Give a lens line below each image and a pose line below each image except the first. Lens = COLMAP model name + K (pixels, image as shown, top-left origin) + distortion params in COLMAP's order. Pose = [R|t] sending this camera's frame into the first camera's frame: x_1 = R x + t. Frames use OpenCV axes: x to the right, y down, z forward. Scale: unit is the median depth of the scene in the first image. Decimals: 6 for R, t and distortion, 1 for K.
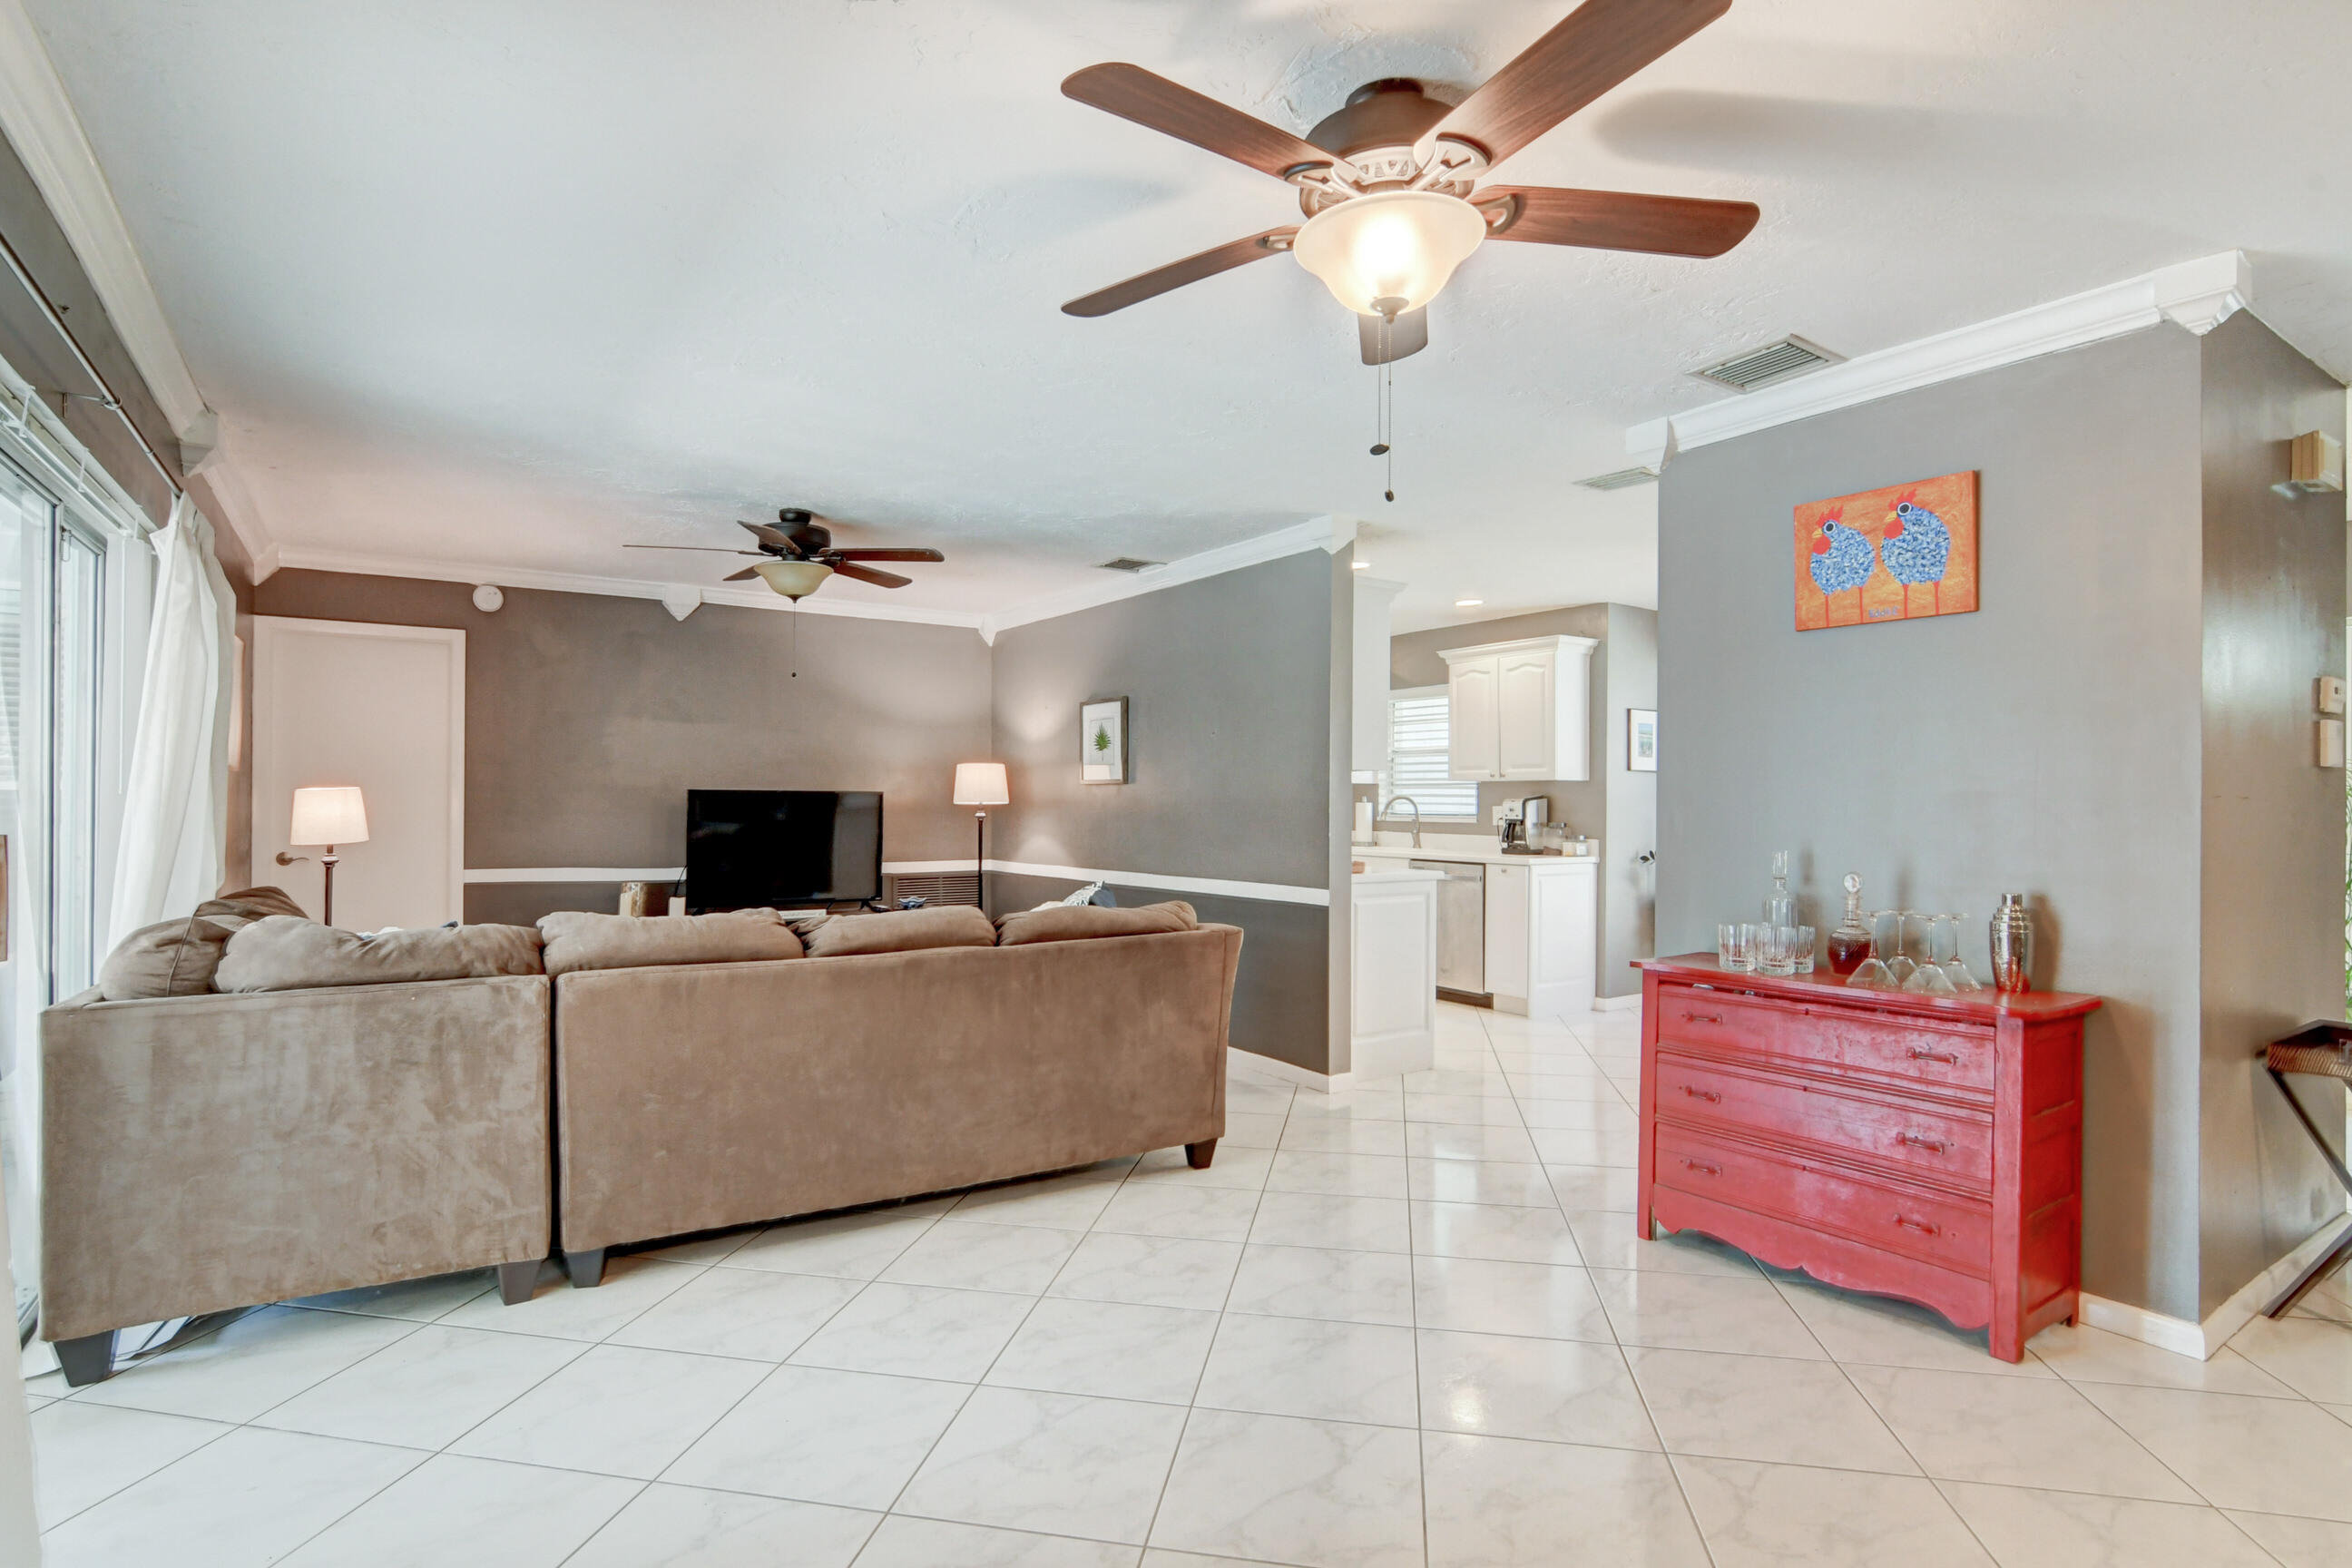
lens RADIAL K [[1150.4, 0, 1158.1], [0, 1150.4, 785.3], [0, 0, 1]] dist [-0.032880, 0.008818]
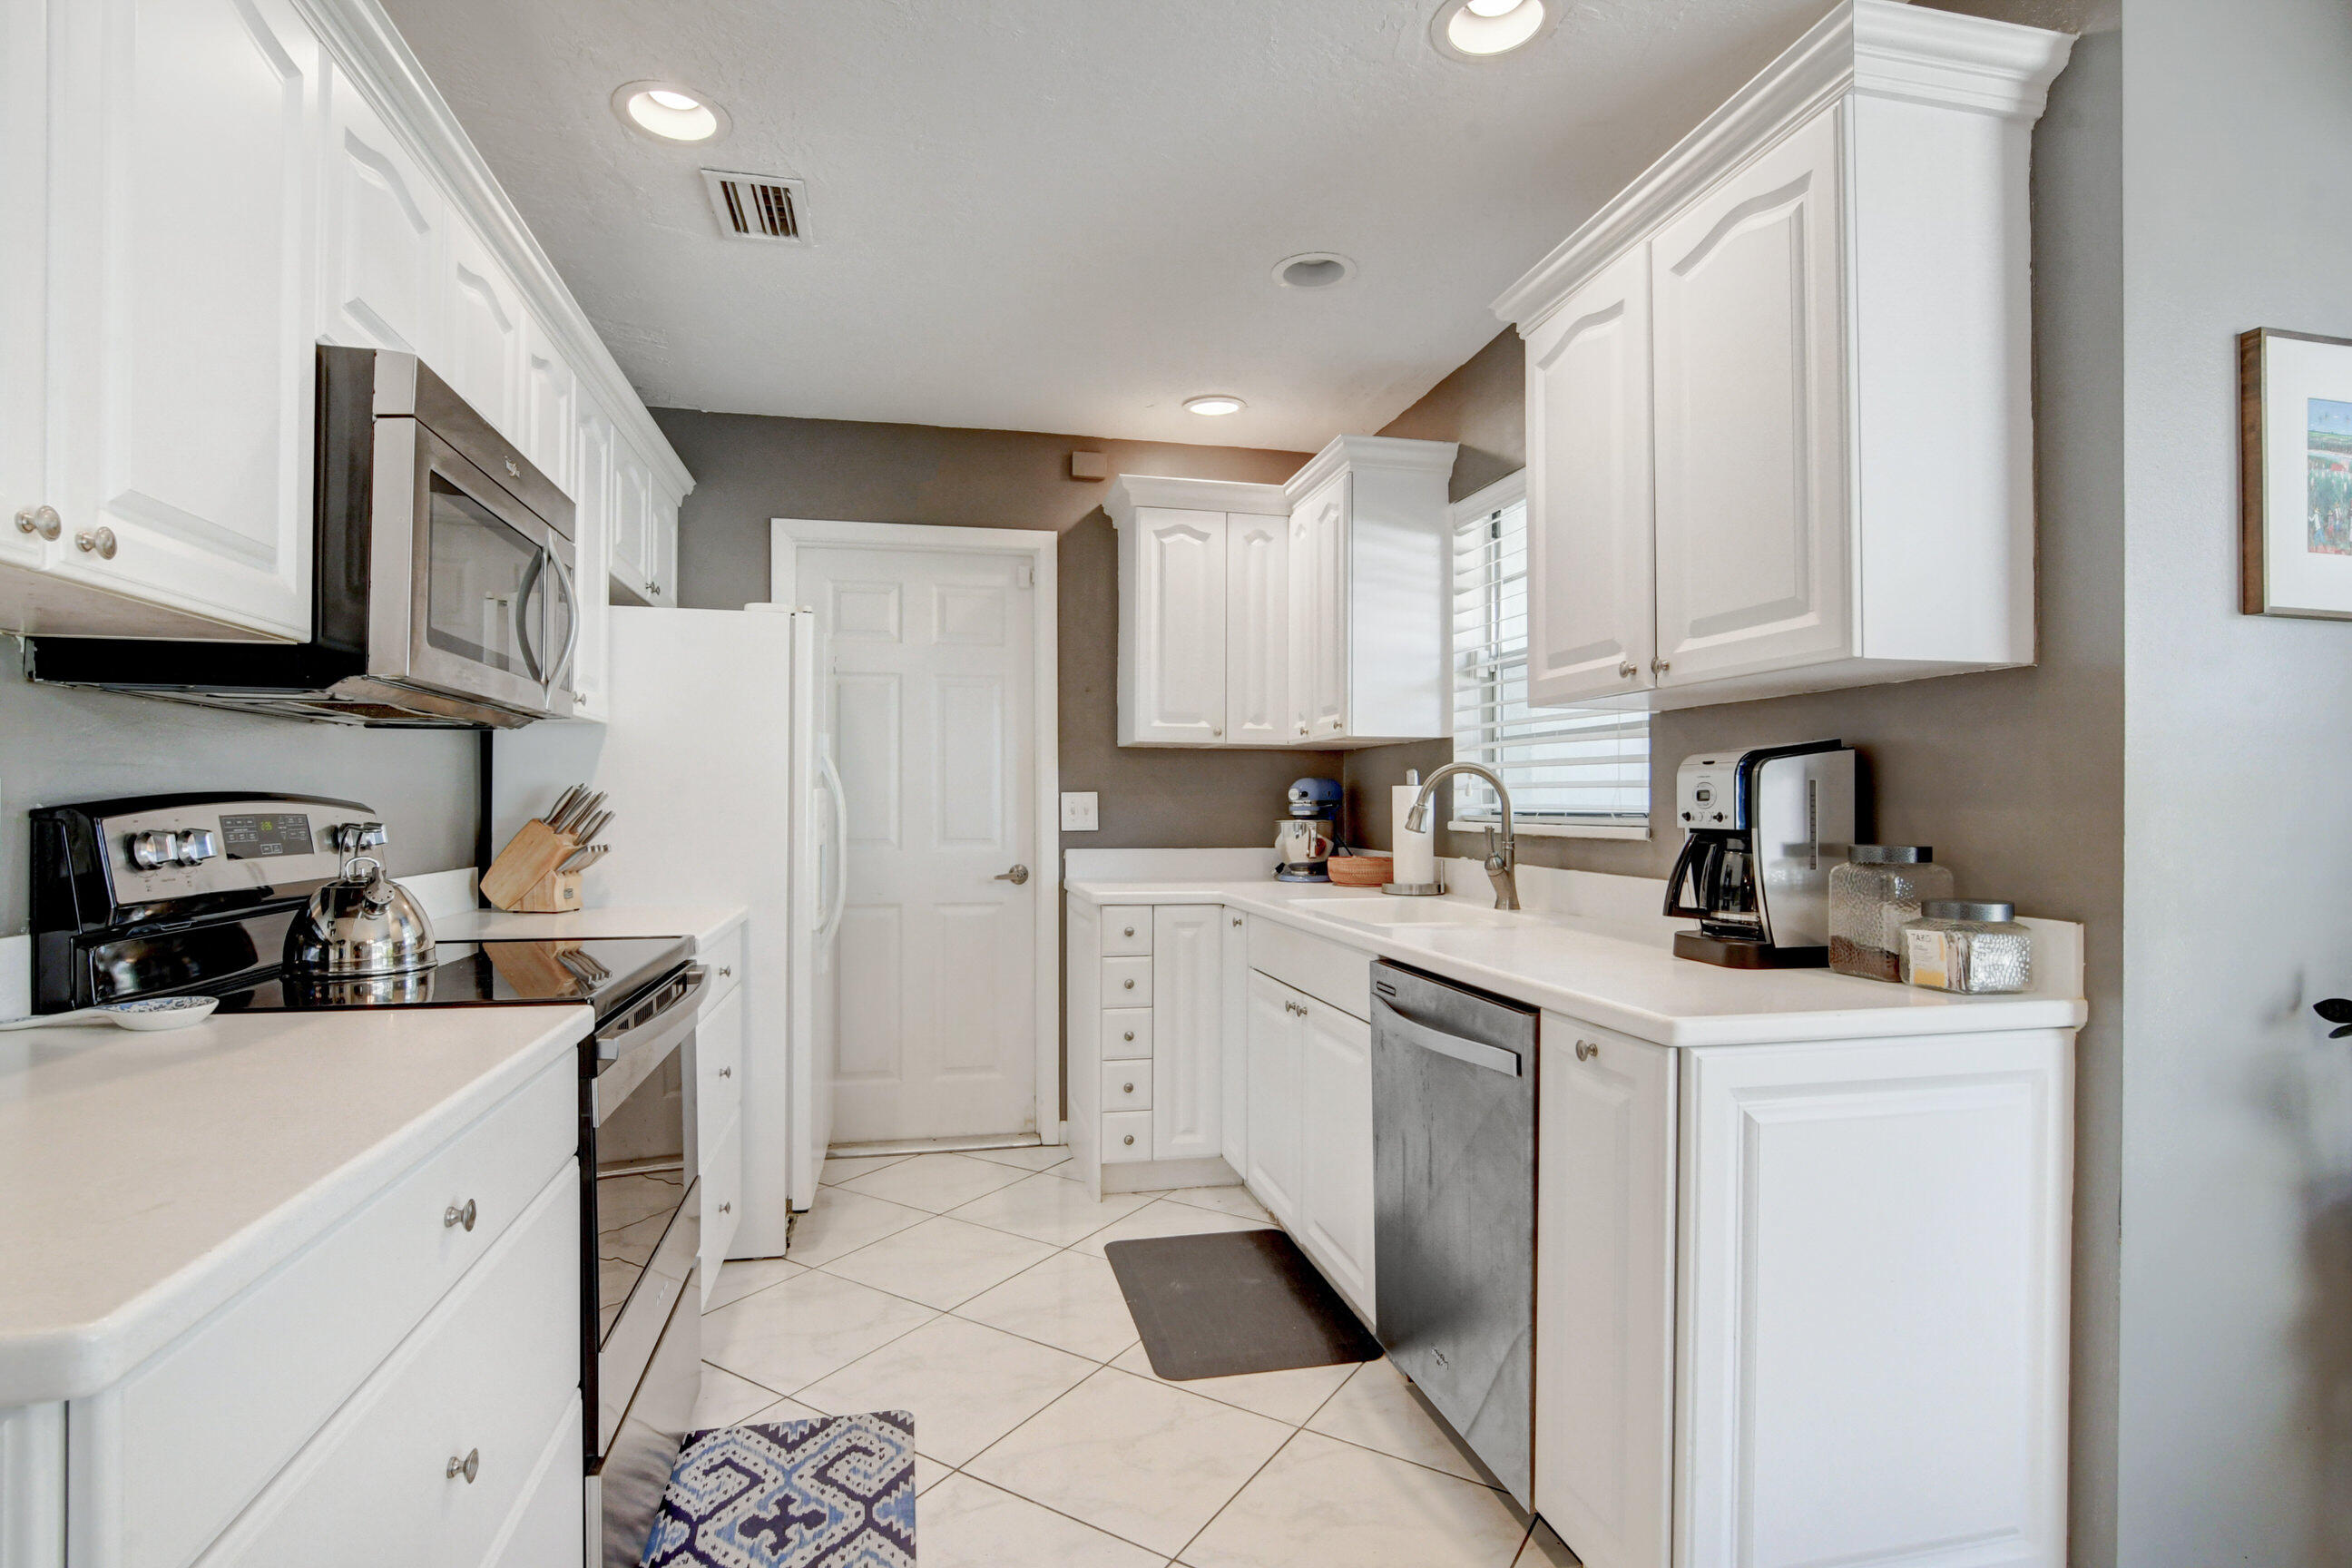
lens RADIAL K [[1150.4, 0, 1166.0], [0, 1150.4, 797.2], [0, 0, 1]] dist [-0.032880, 0.008818]
pose [[0.934097, -0.009068, -0.356904, 0.288283], [0.011207, 0.999929, 0.003927, 0.019715], [0.356843, -0.007668, 0.934133, 0.711556]]
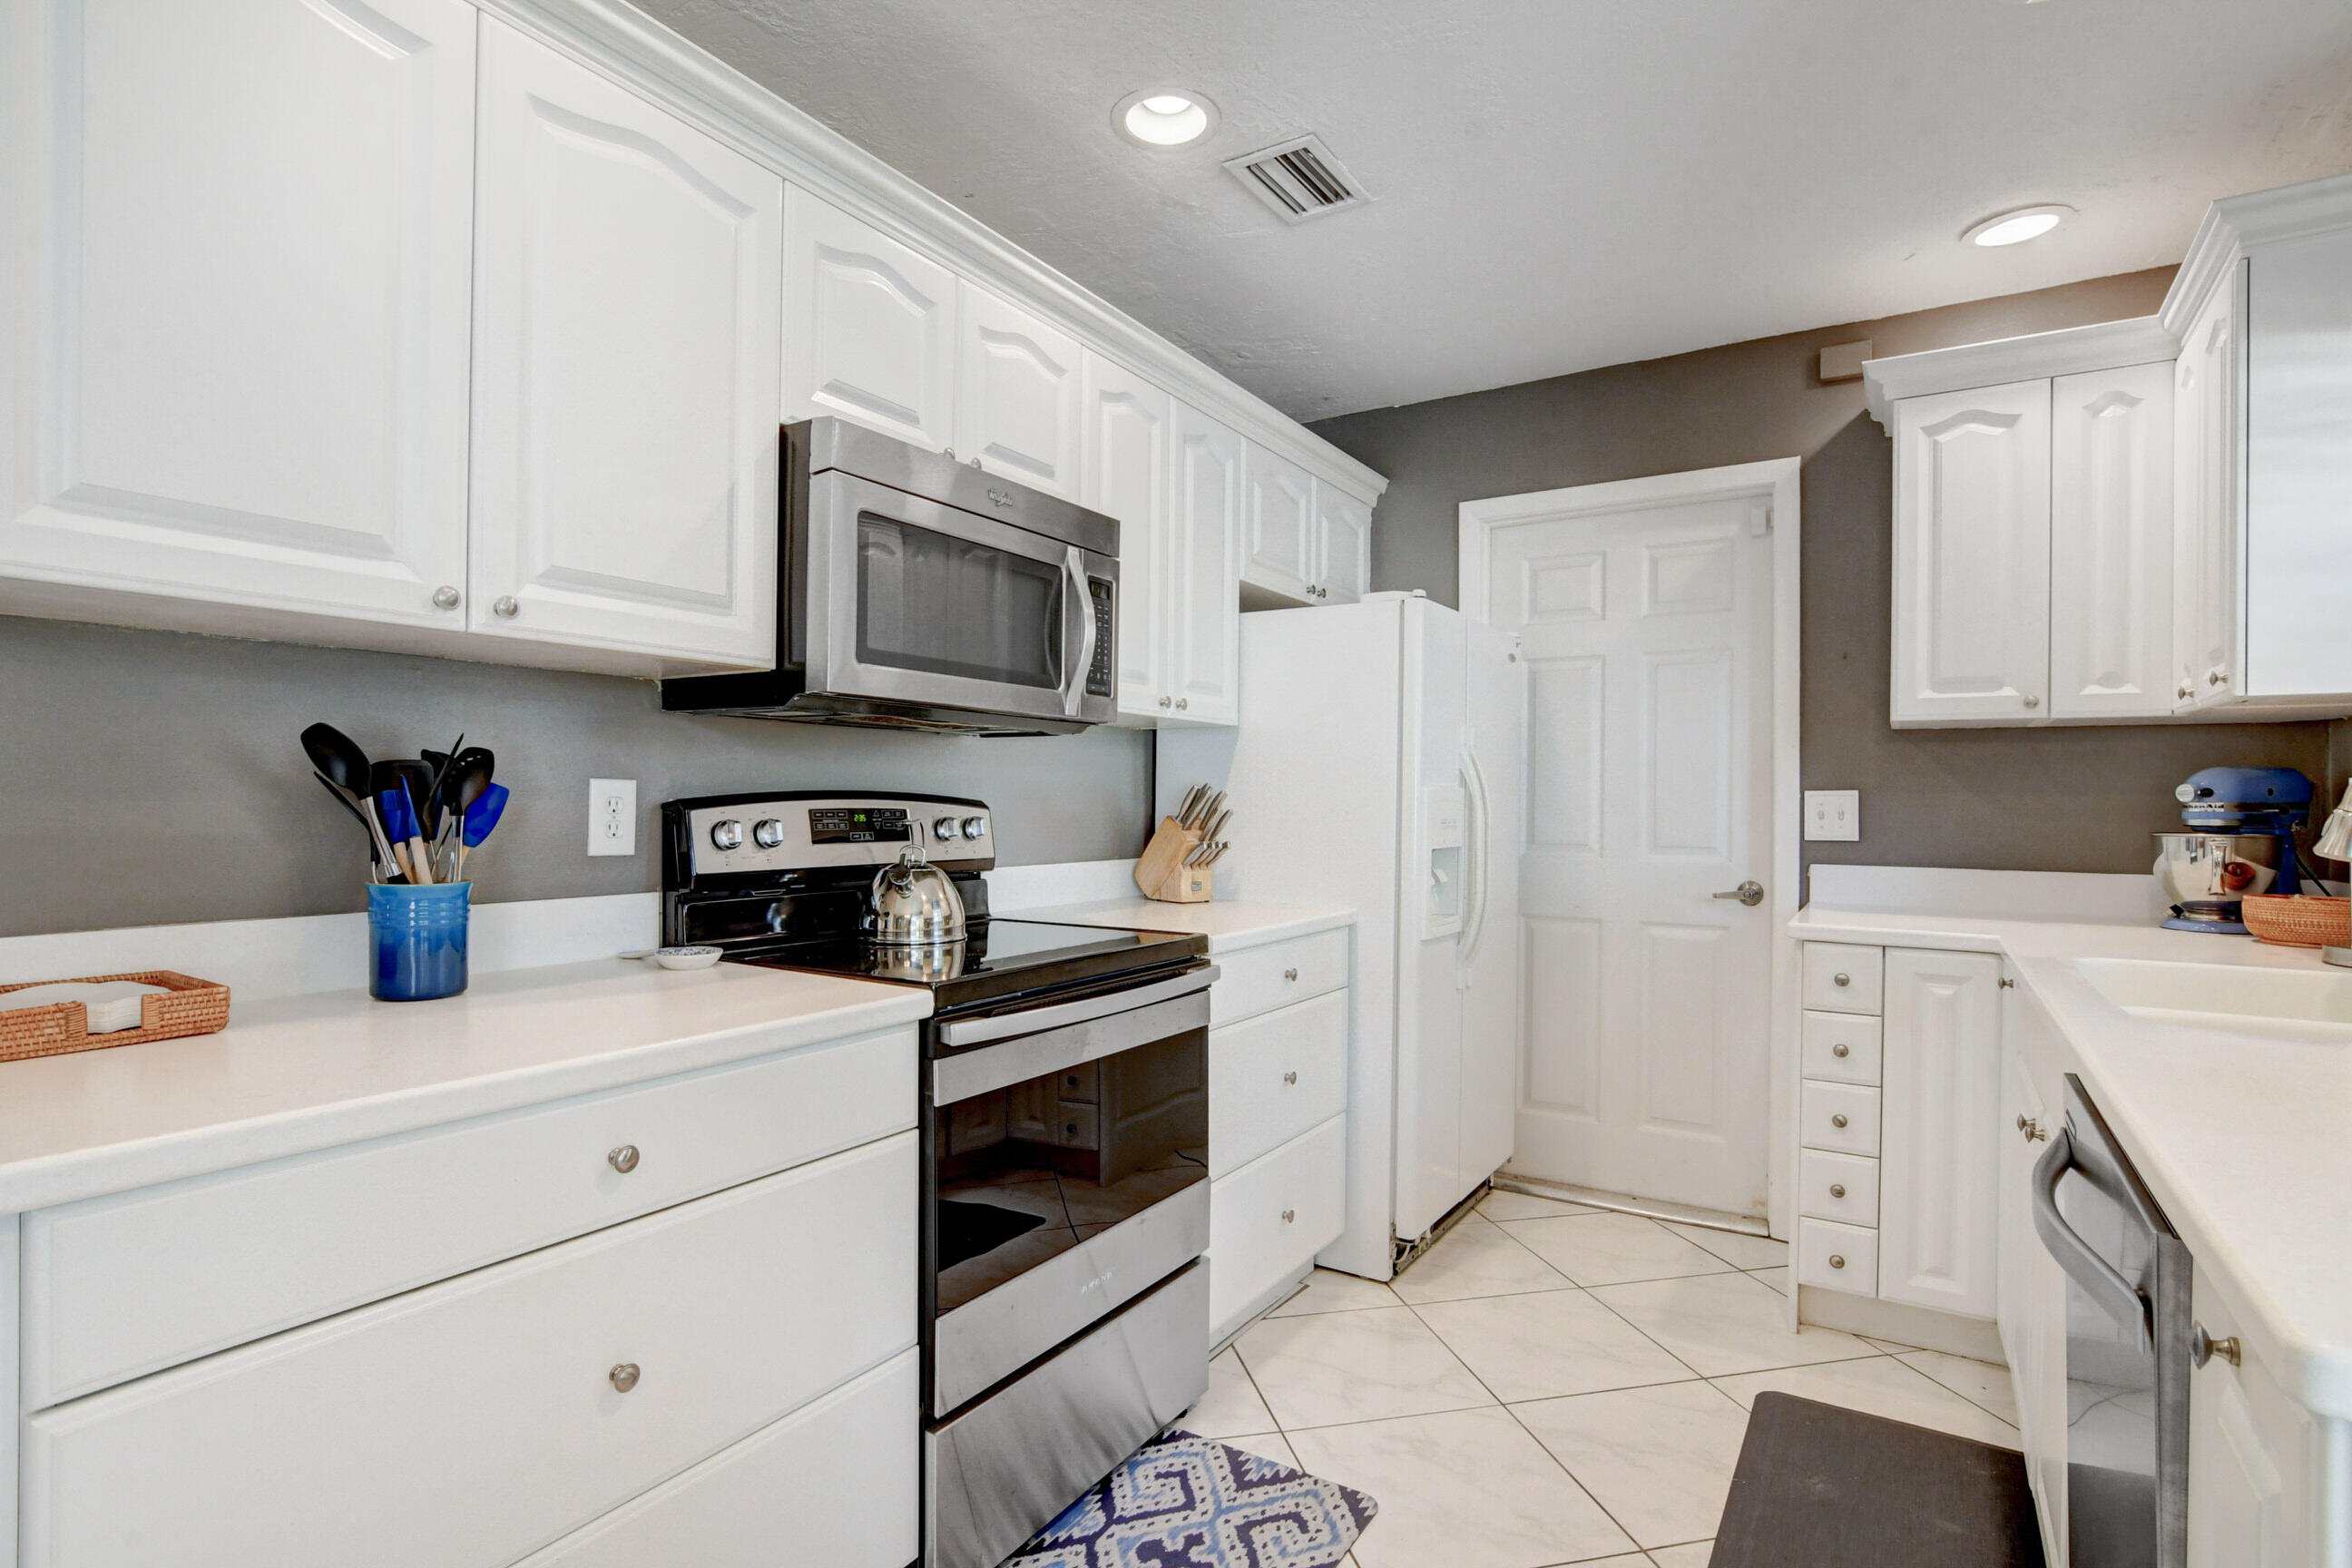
lens RADIAL K [[1150.4, 0, 1176.6], [0, 1150.4, 800.1], [0, 0, 1]] dist [-0.032880, 0.008818]
pose [[0.402384, -0.006680, -0.915447, 0.341841], [0.009022, 0.999954, -0.003331, 0.021860], [0.915427, -0.006918, 0.402426, 0.830213]]
